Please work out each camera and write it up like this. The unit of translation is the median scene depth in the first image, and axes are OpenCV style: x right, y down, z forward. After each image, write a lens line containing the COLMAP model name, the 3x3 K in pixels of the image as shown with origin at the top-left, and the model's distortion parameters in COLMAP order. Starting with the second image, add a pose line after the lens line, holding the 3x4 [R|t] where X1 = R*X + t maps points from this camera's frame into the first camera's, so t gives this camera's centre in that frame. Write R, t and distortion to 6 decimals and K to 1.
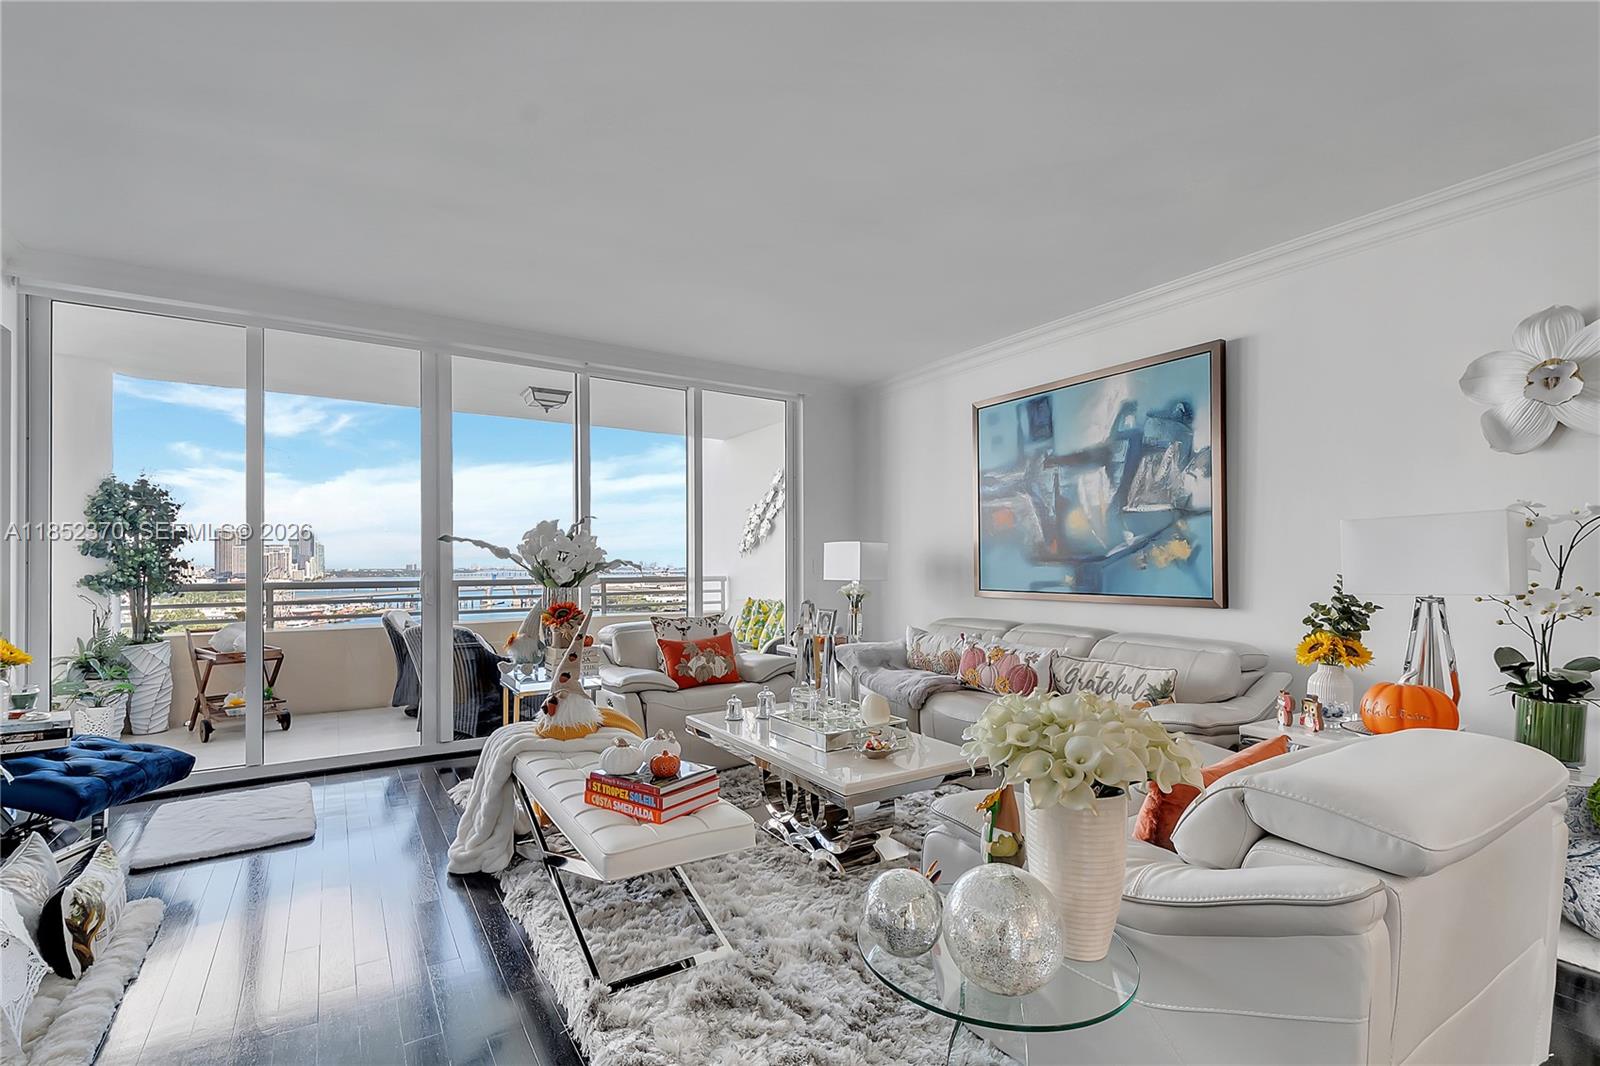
lens RADIAL K [[712.6, 0, 797.2], [0, 712.6, 558.0], [0, 0, 1]] dist [0.004625, -0.000575]
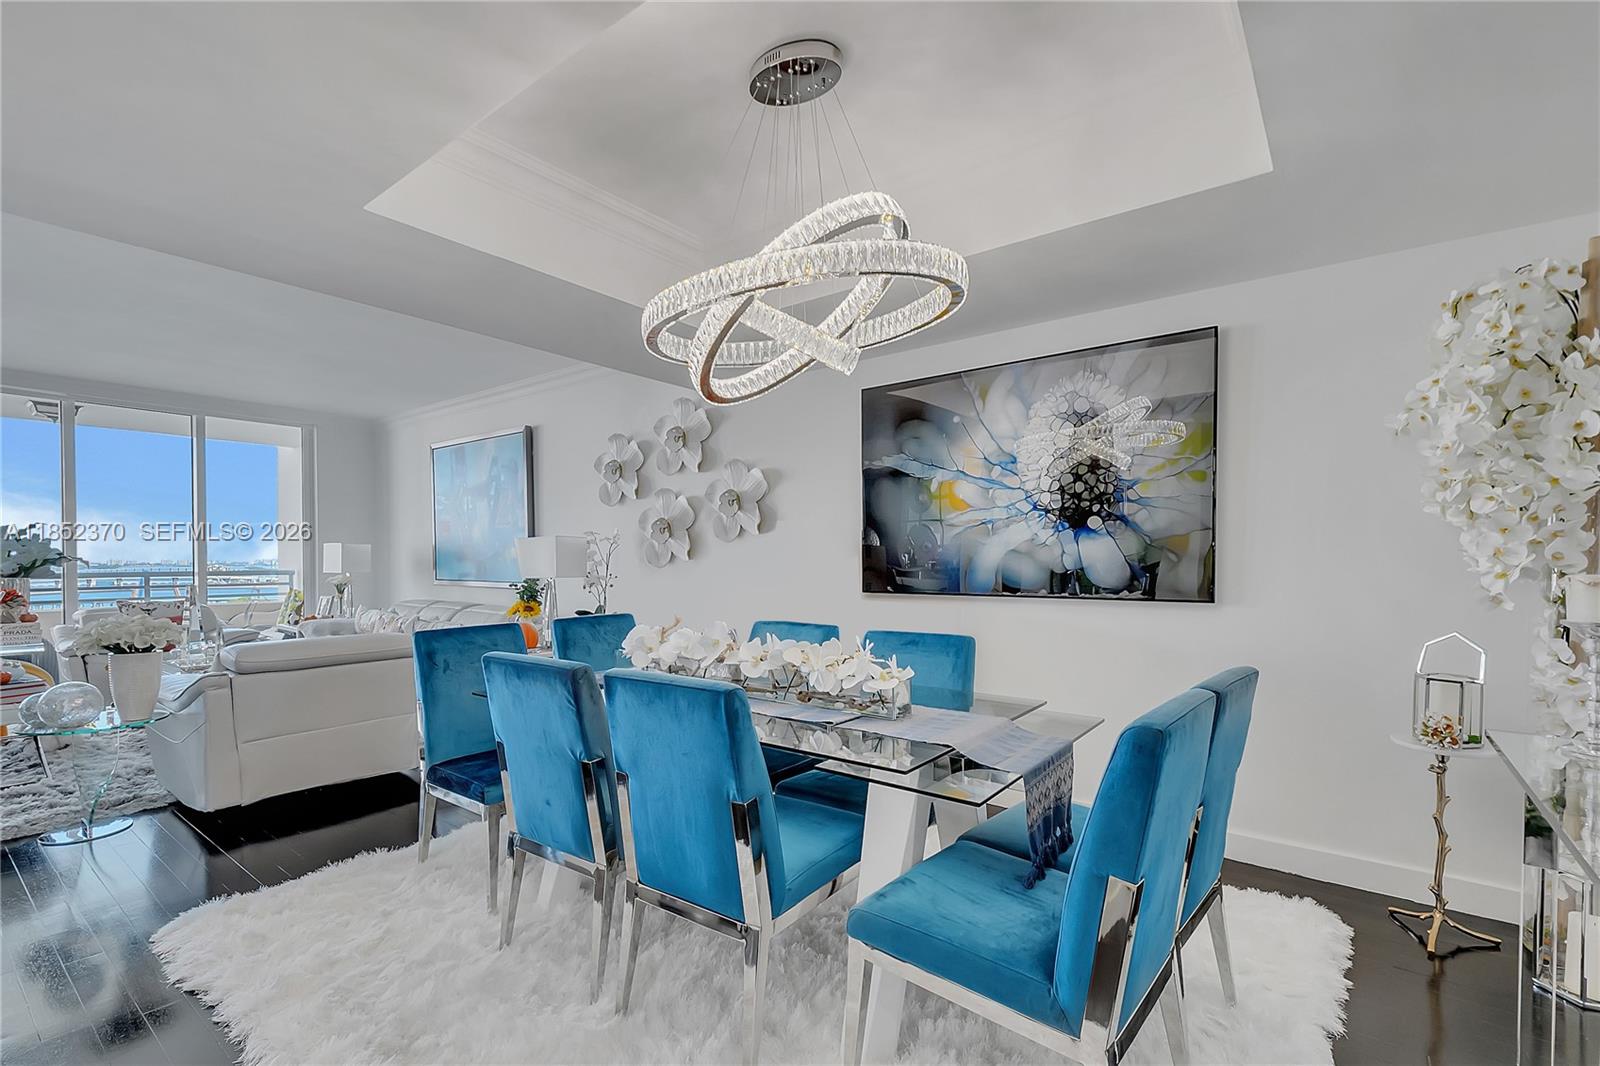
lens RADIAL K [[730.5, 0, 802.3], [0, 730.5, 573.7], [0, 0, 1]] dist [-0.000590, -0.000475]
pose [[0.946488, 0.002286, 0.322731, 0.476326], [-0.011424, 0.999586, 0.026426, -0.014303], [-0.322537, -0.028698, 0.946122, -0.568152]]
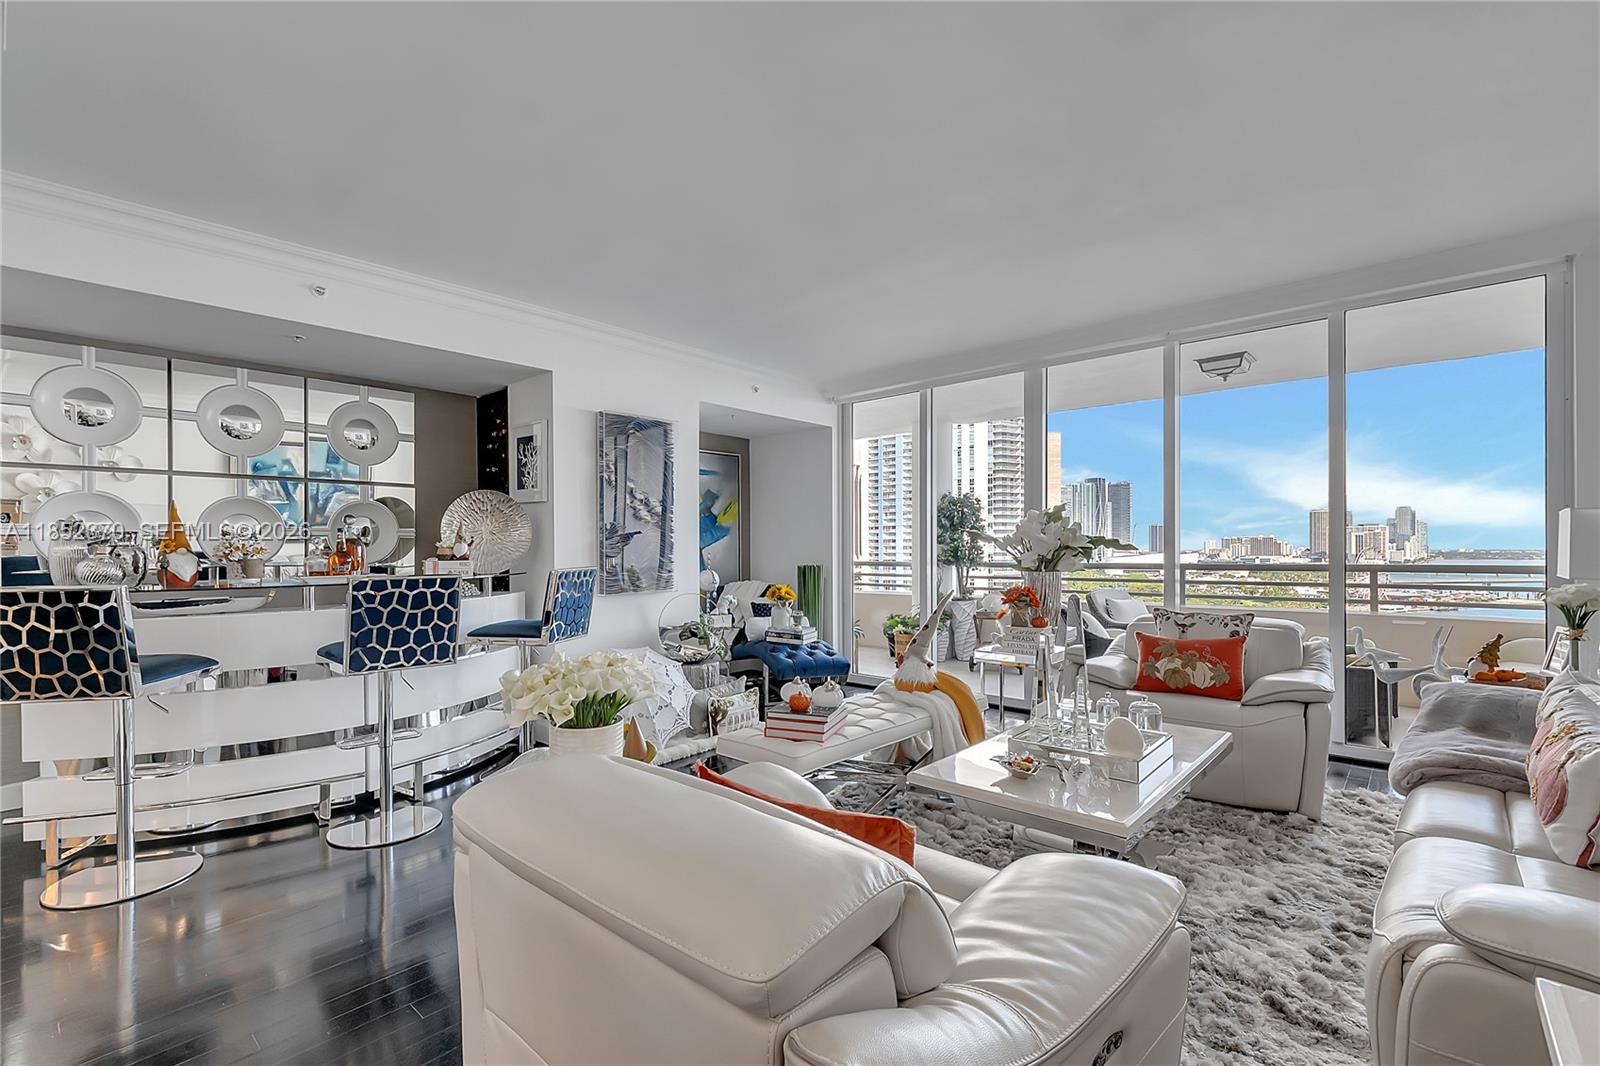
lens RADIAL K [[712.6, 0, 797.2], [0, 712.6, 558.0], [0, 0, 1]] dist [0.004625, -0.000575]
pose [[0.252693, 0.013706, -0.967449, 0.485546], [0.012632, 0.999768, 0.017463, -0.002121], [0.967464, -0.016634, 0.252461, 0.293863]]
